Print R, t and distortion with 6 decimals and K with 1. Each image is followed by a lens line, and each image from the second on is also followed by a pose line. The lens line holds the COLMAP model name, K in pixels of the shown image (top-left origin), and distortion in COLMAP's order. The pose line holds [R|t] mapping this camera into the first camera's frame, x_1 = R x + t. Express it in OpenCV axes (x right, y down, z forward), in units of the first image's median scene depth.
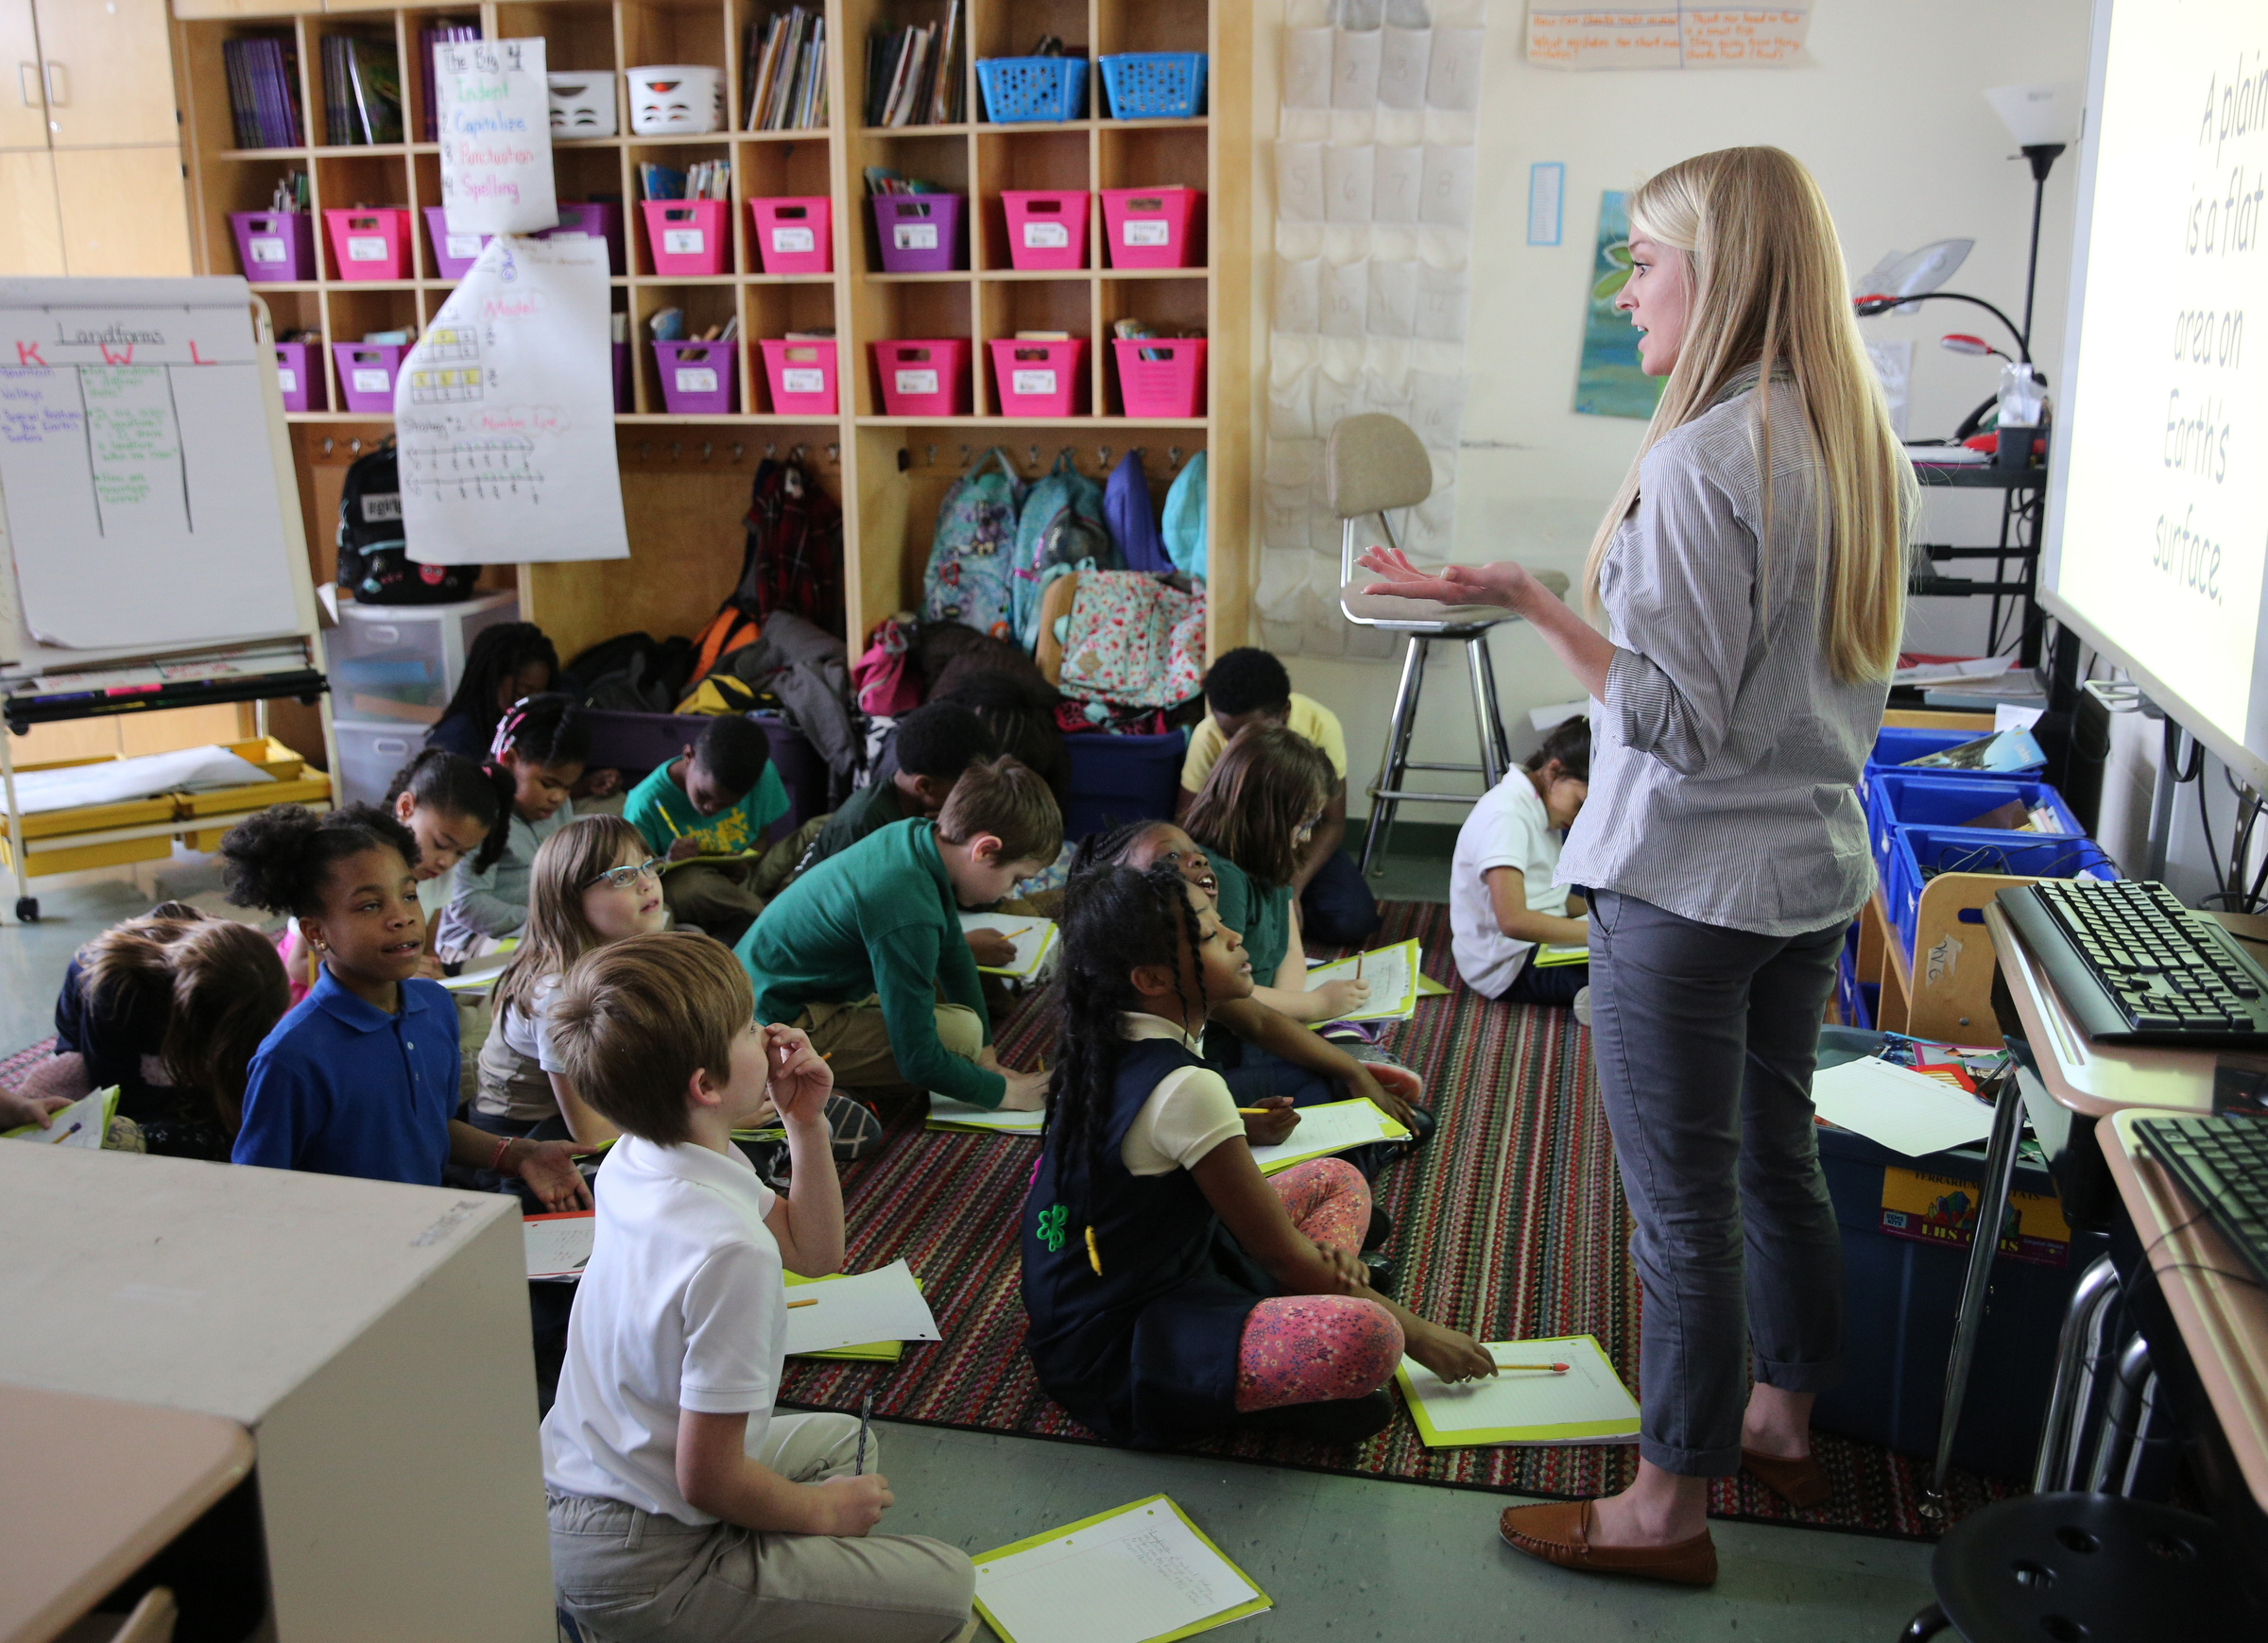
lens RADIAL K [[1986.7, 0, 1132.9], [0, 1986.7, 822.8], [0, 0, 1]] dist [-0.072410, 0.021763]
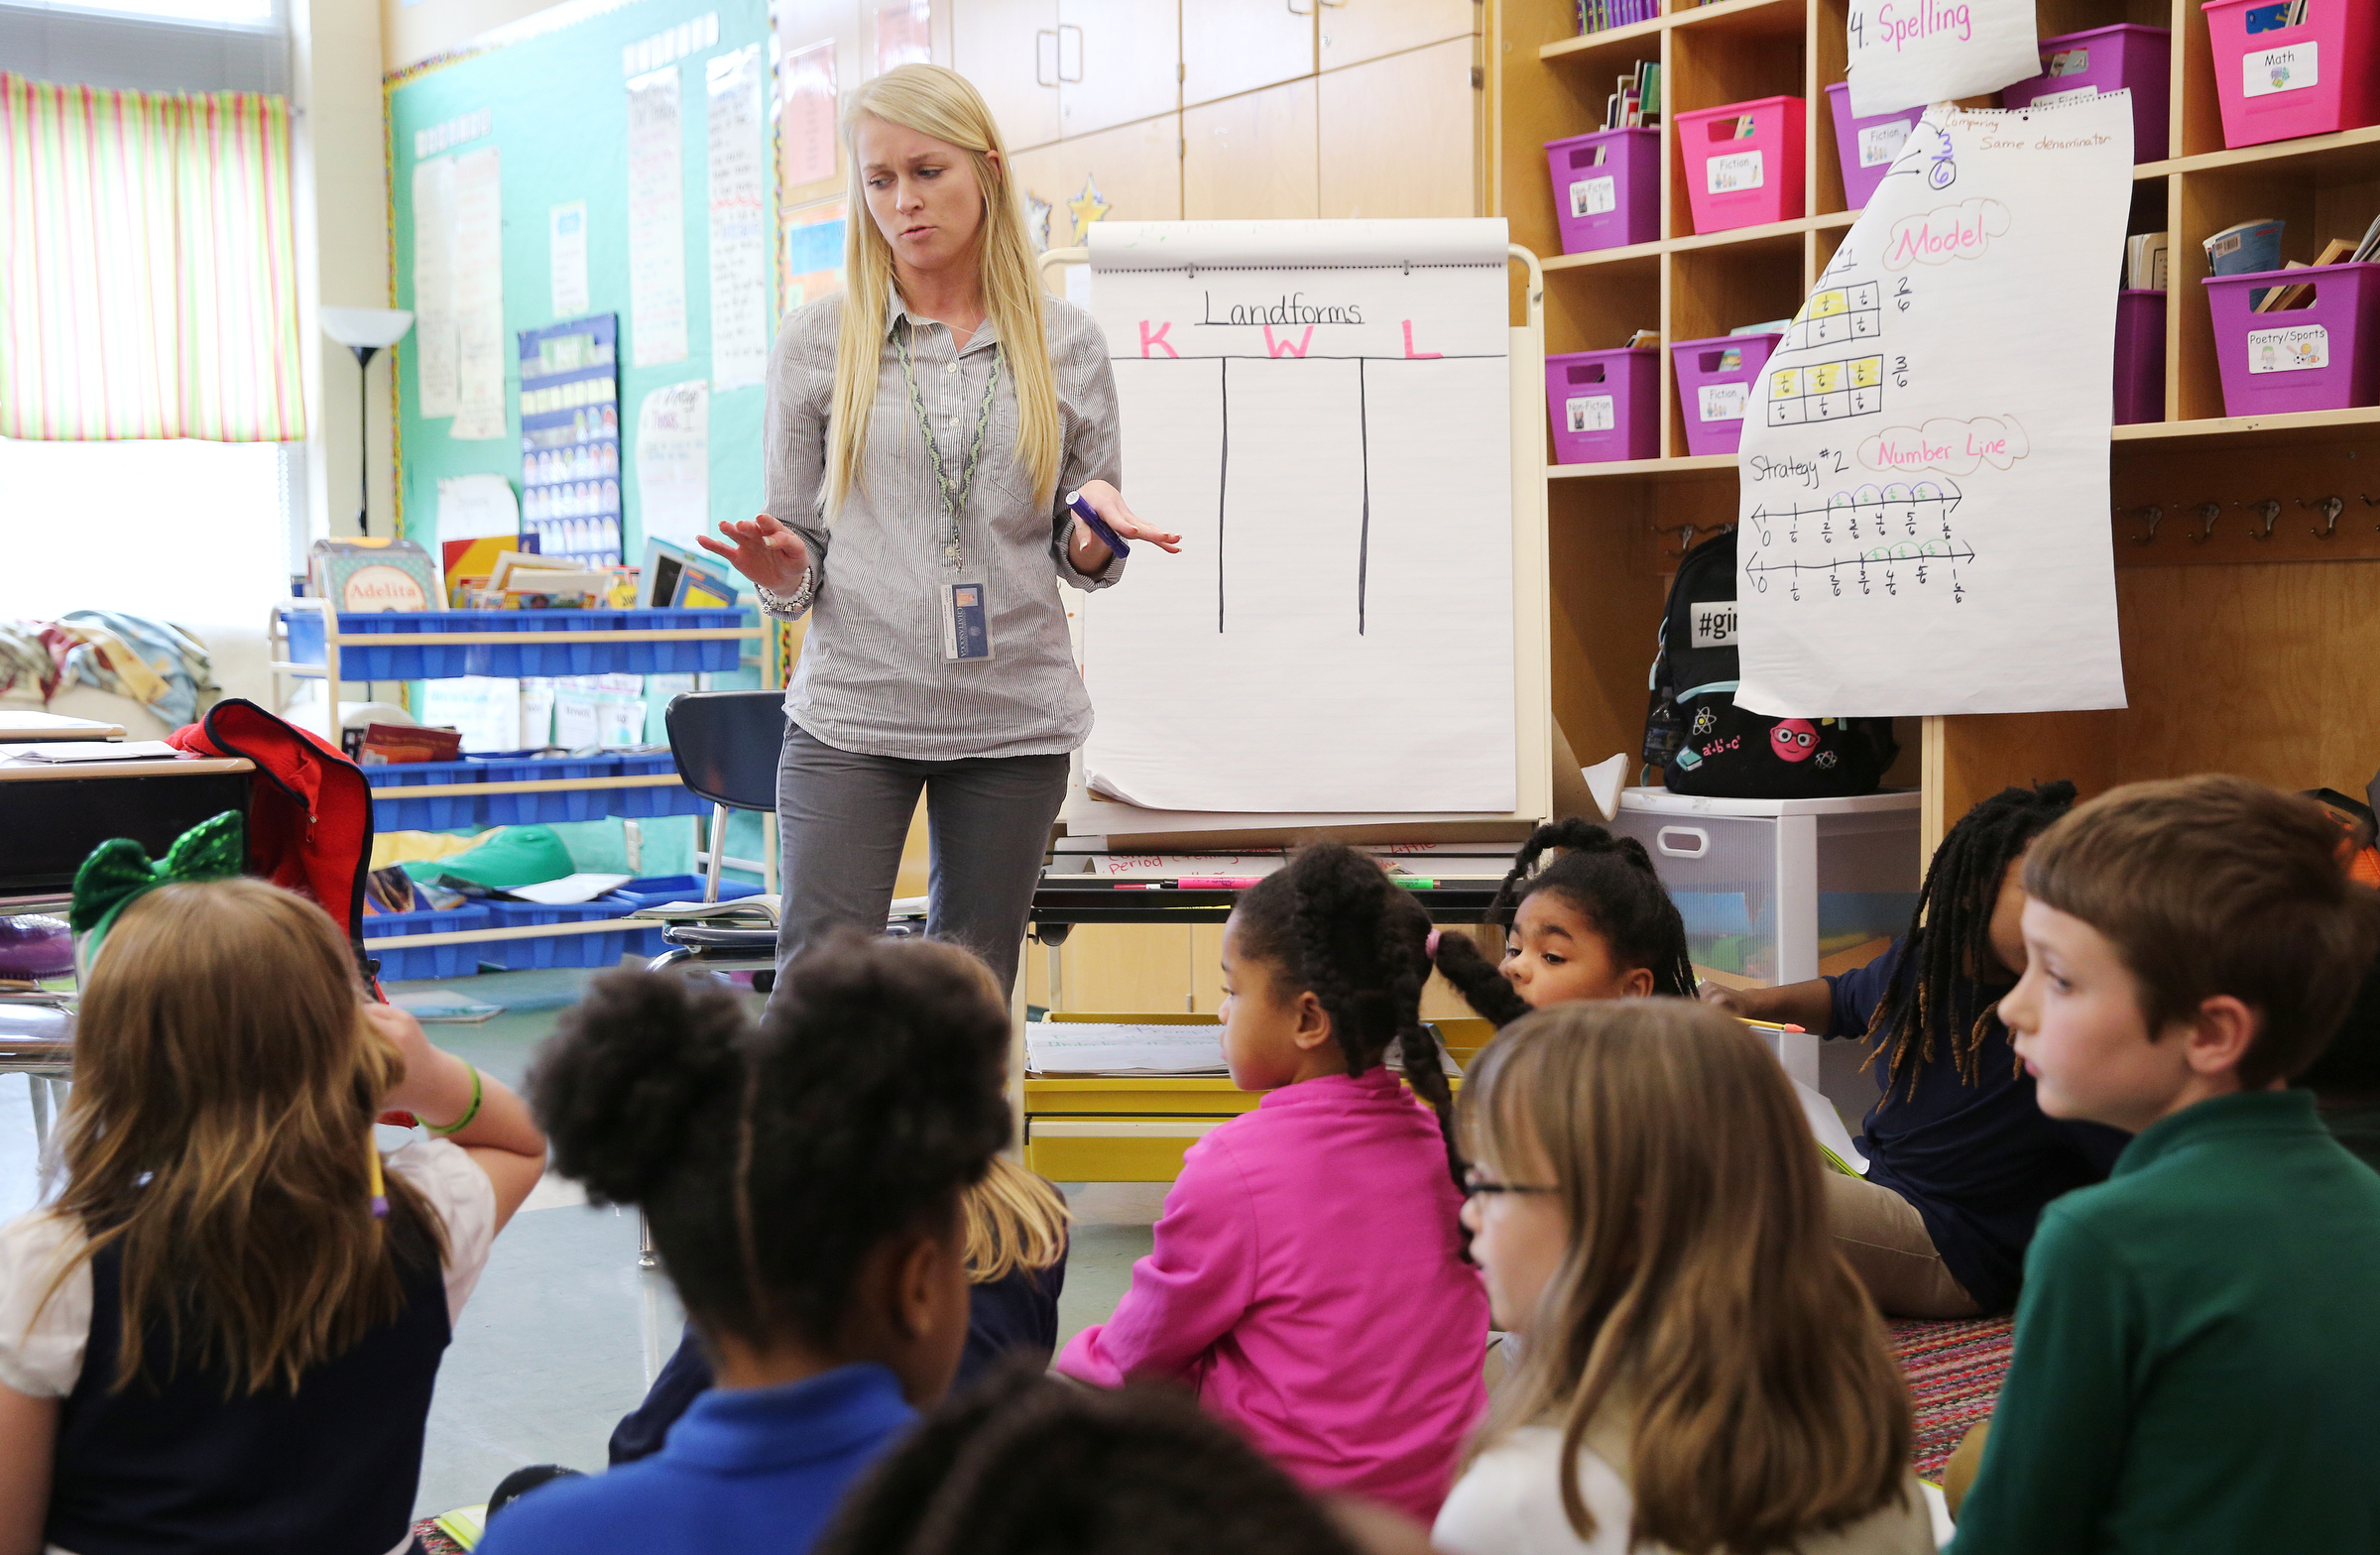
lens RADIAL K [[2801.9, 0, 1189.6], [0, 2801.9, 769.9], [0, 0, 1]] dist [0.025450, 0.000000]
pose [[0.757306, 0.030612, -0.652342, 0.029334], [-0.151216, 0.979973, -0.129562, 0.008329], [0.635312, 0.196763, 0.746768, 0.327540]]
